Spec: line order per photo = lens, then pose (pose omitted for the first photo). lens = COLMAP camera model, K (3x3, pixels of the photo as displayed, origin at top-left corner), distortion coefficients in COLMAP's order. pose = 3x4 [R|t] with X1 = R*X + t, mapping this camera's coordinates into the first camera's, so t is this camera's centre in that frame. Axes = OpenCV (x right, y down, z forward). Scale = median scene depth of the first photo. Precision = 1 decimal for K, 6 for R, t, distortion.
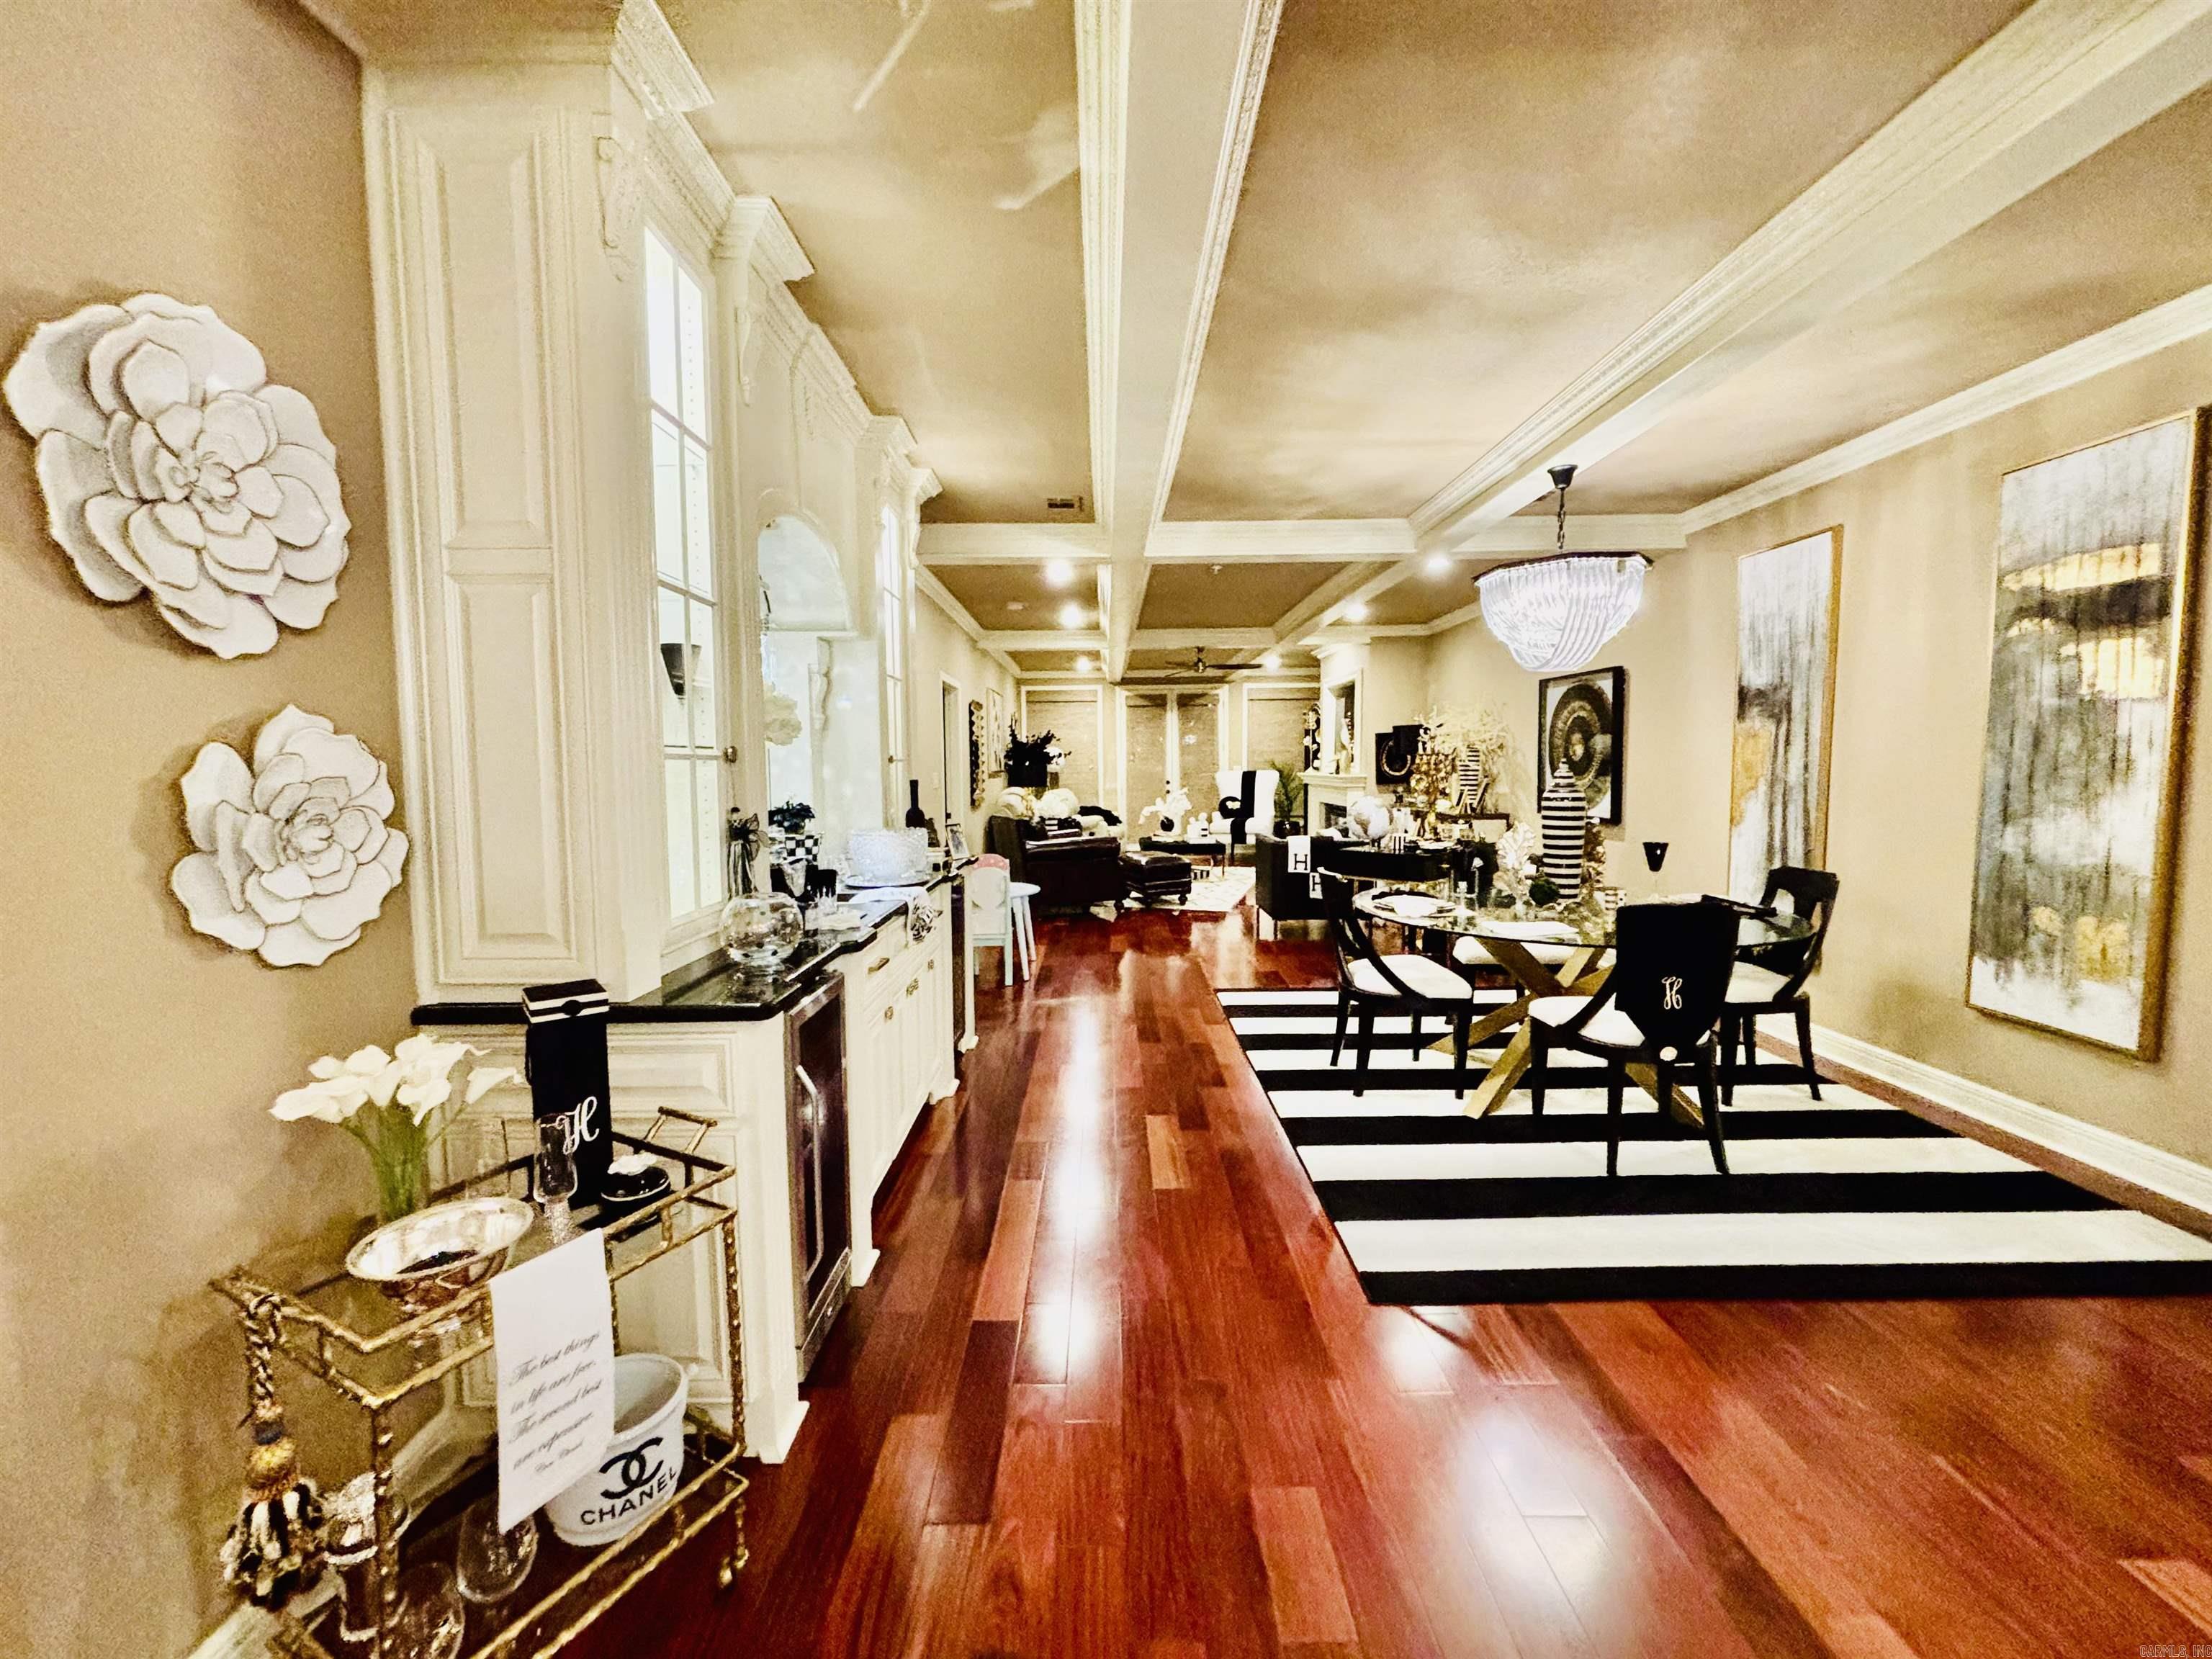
lens RADIAL K [[885.9, 0, 1098.4], [0, 885.9, 828.8], [0, 0, 1]] dist [-0.004033, -0.000339]
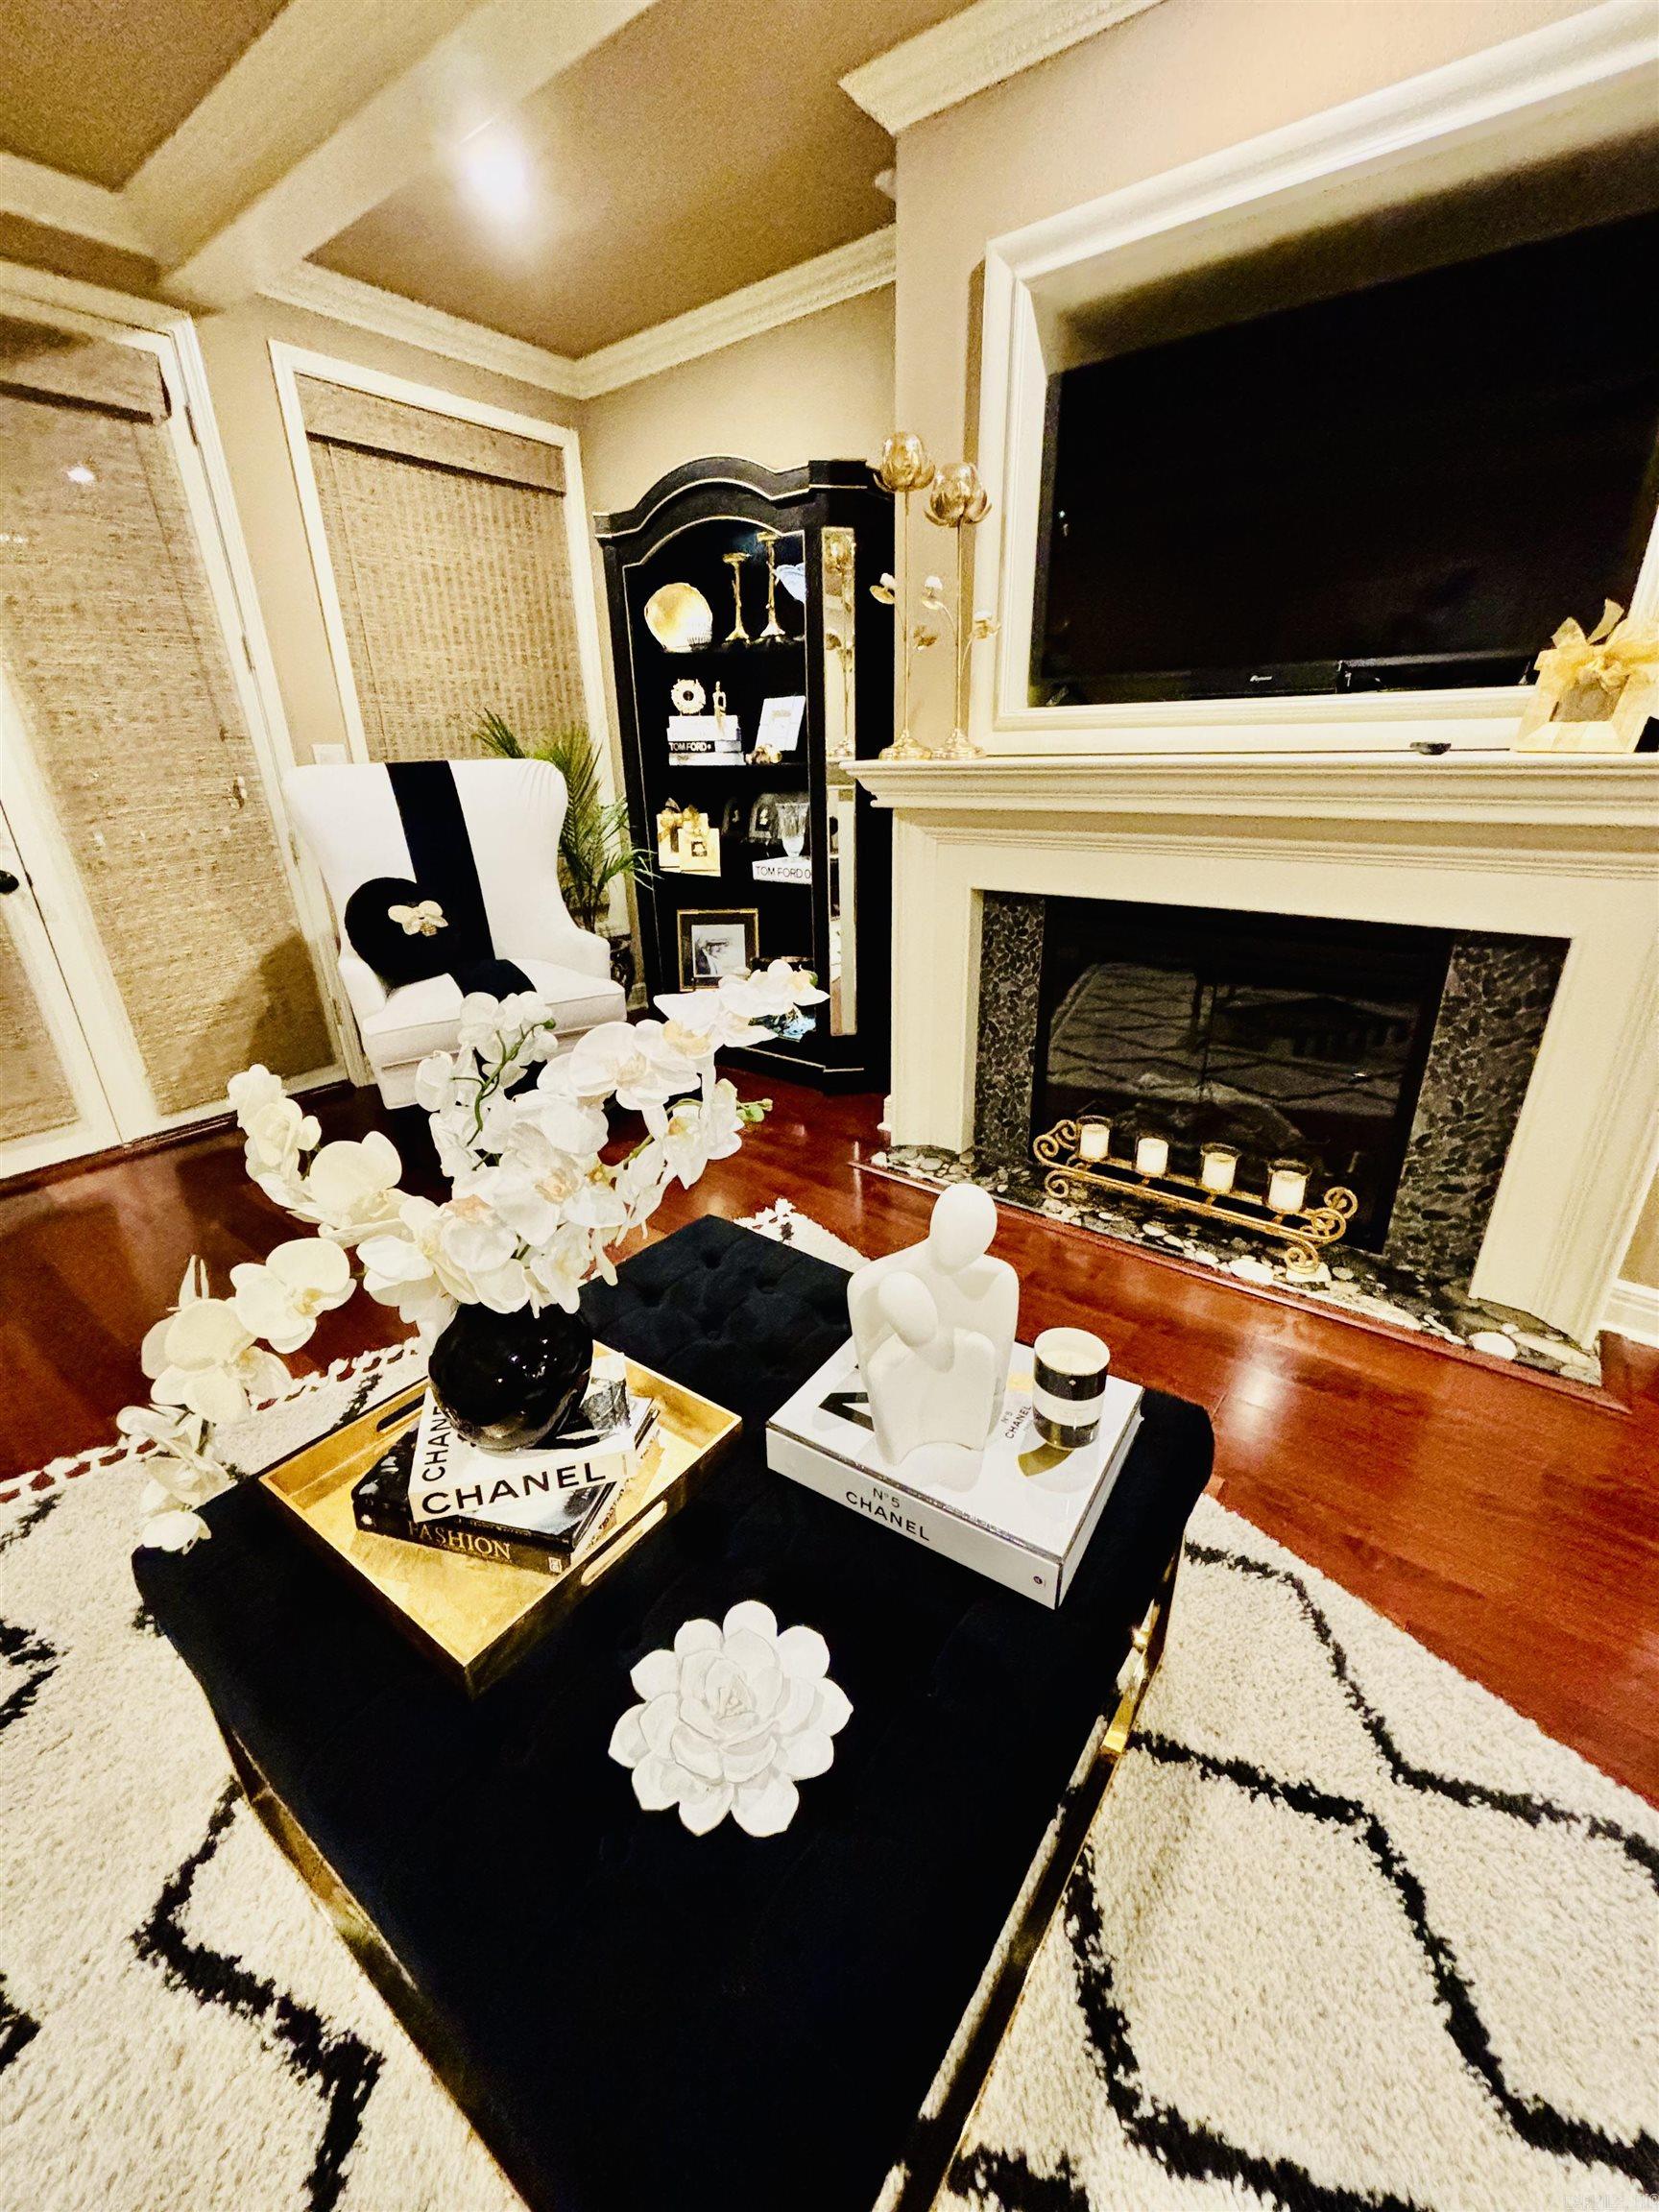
lens RADIAL K [[882.7, 0, 836.9], [0, 882.7, 1102.6], [0, 0, 1]] dist [-0.003121, 0.001181]
pose [[0.603476, -0.300678, 0.738518, 0.112733], [0.071954, 0.942936, 0.325107, -0.166510], [-0.794128, -0.143055, 0.590674, 2.628446]]
